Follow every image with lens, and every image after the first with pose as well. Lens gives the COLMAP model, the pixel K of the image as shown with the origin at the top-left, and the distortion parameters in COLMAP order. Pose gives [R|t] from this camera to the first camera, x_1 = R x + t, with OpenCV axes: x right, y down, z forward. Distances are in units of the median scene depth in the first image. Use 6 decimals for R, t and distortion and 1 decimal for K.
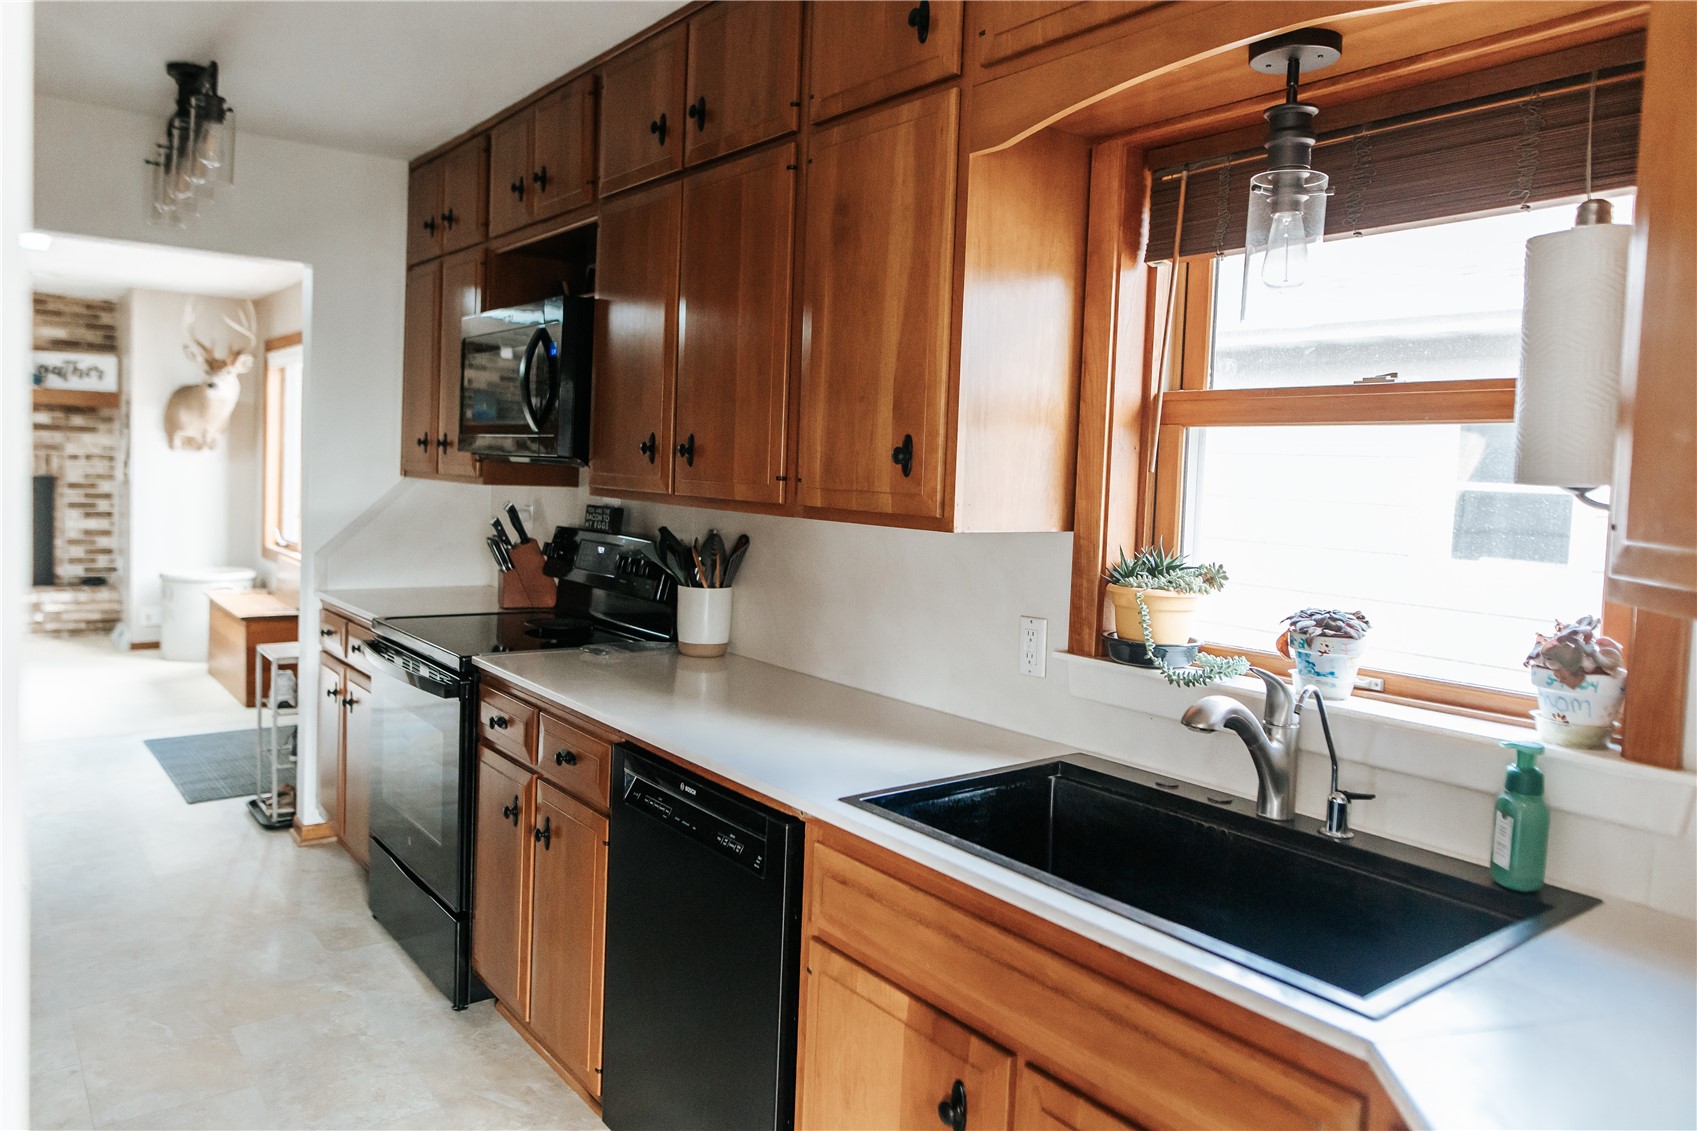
lens RADIAL K [[1172.0, 0, 811.9], [0, 1172.0, 534.9], [0, 0, 1]] dist [-0.007037, 0.002967]
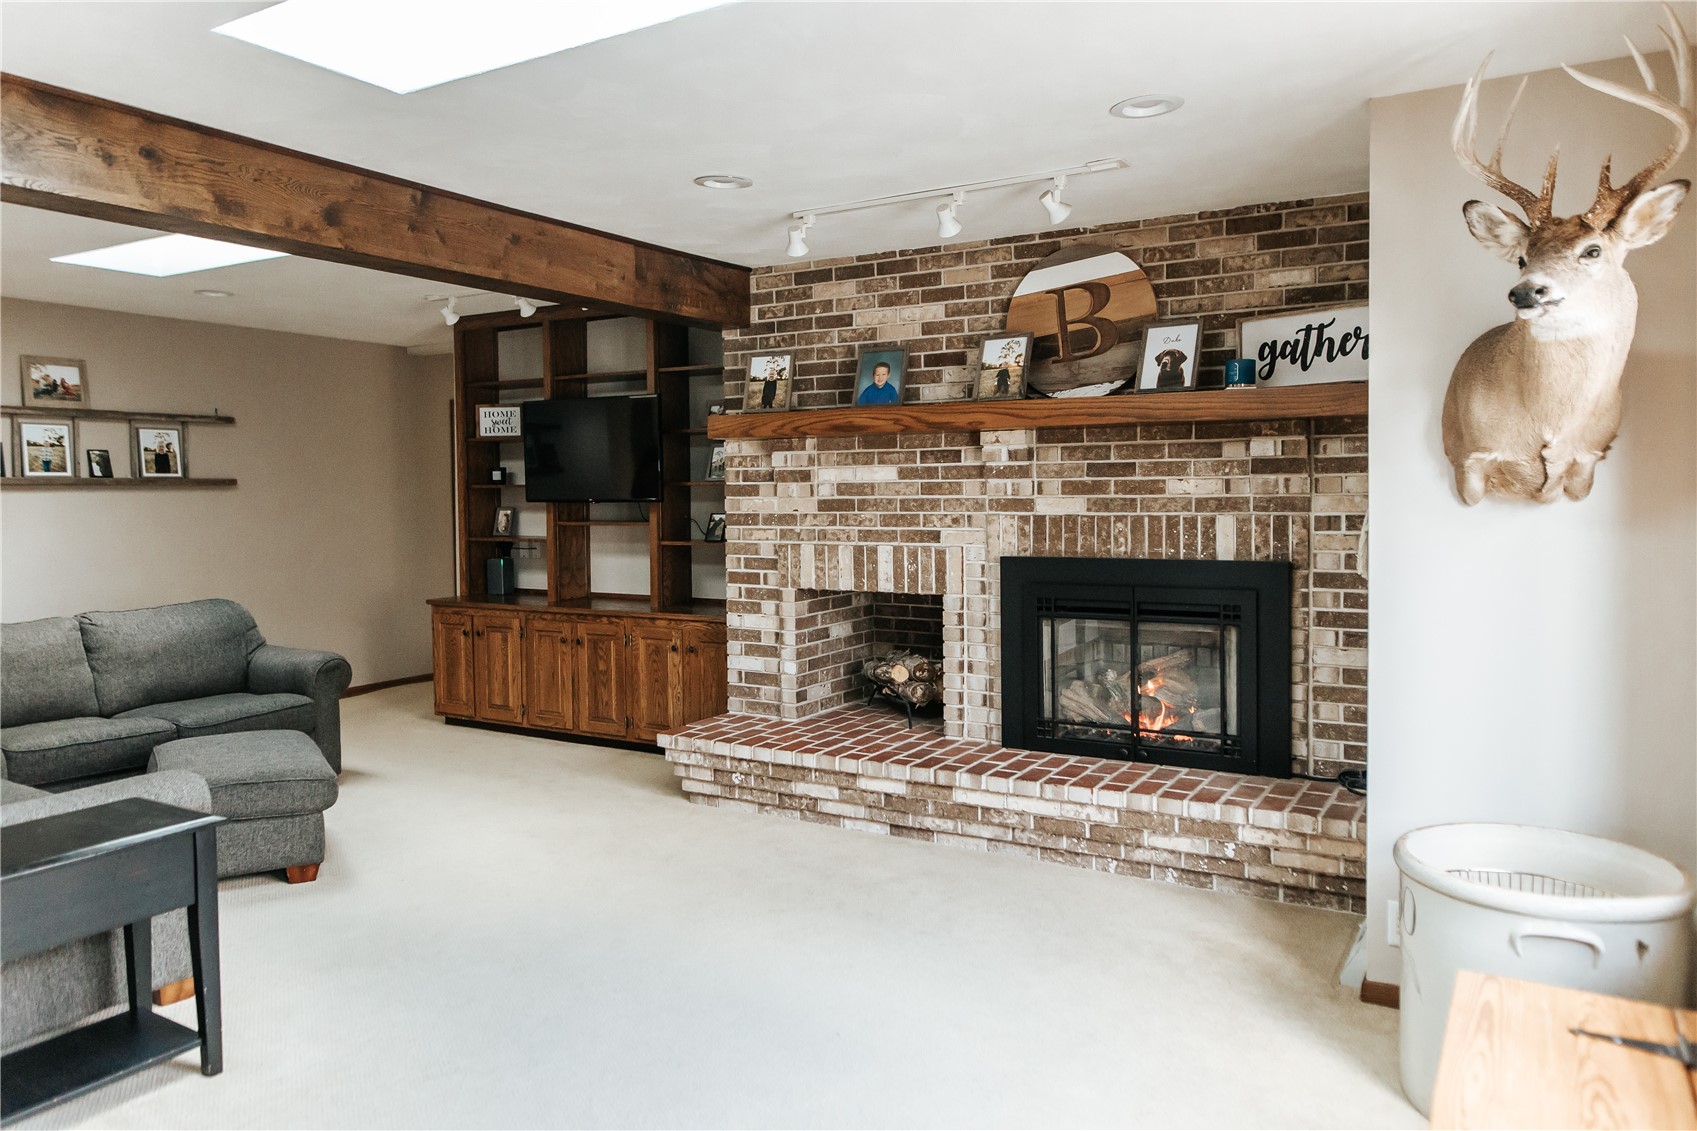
lens RADIAL K [[1172.0, 0, 824.9], [0, 1172.0, 536.8], [0, 0, 1]] dist [-0.007037, 0.002967]
pose [[0.380946, -0.007804, -0.924565, -0.501779], [-0.030432, 0.999317, -0.020974, -0.085945], [0.924097, 0.036127, 0.380448, 1.212927]]
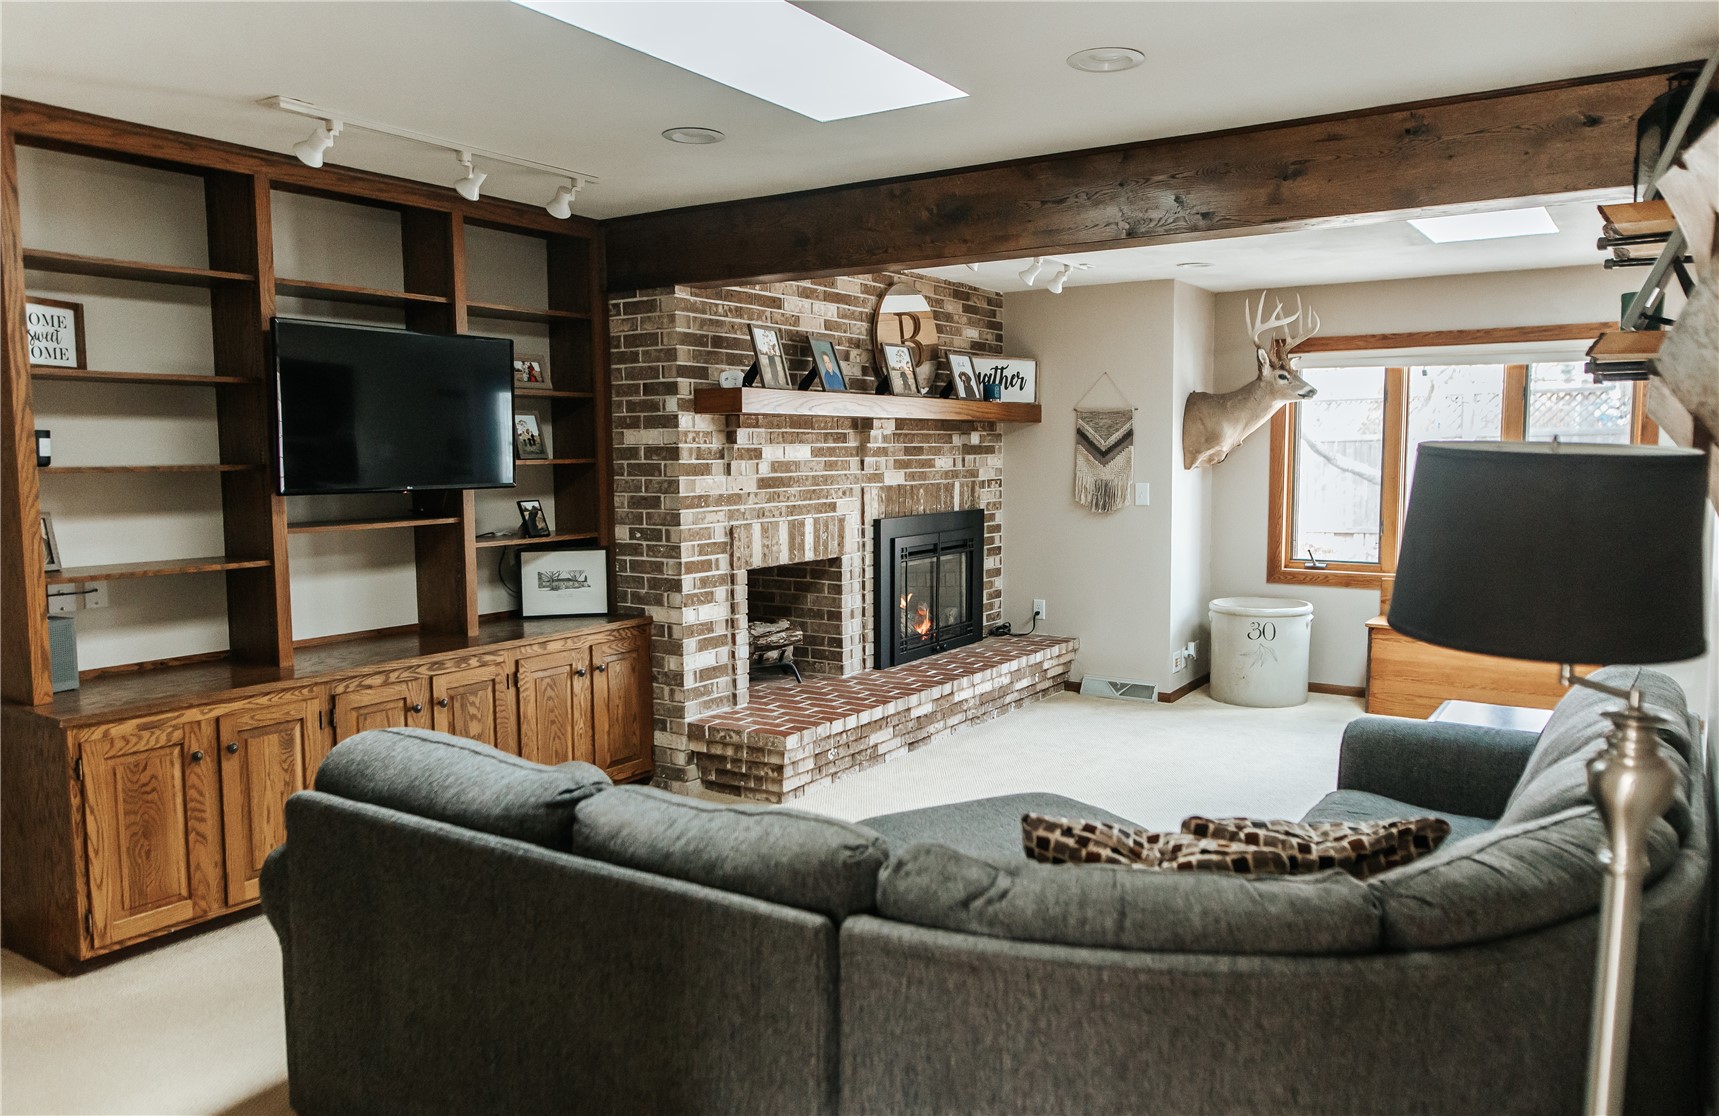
lens RADIAL K [[1221.5, 0, 855.1], [0, 1221.5, 562.6], [0, 0, 1]] dist [-0.001503, -0.005148]
pose [[0.936406, -0.080159, 0.341640, -2.003038], [0.066546, 0.996458, 0.051401, -0.121188], [-0.344551, -0.025398, 0.938424, 0.427242]]
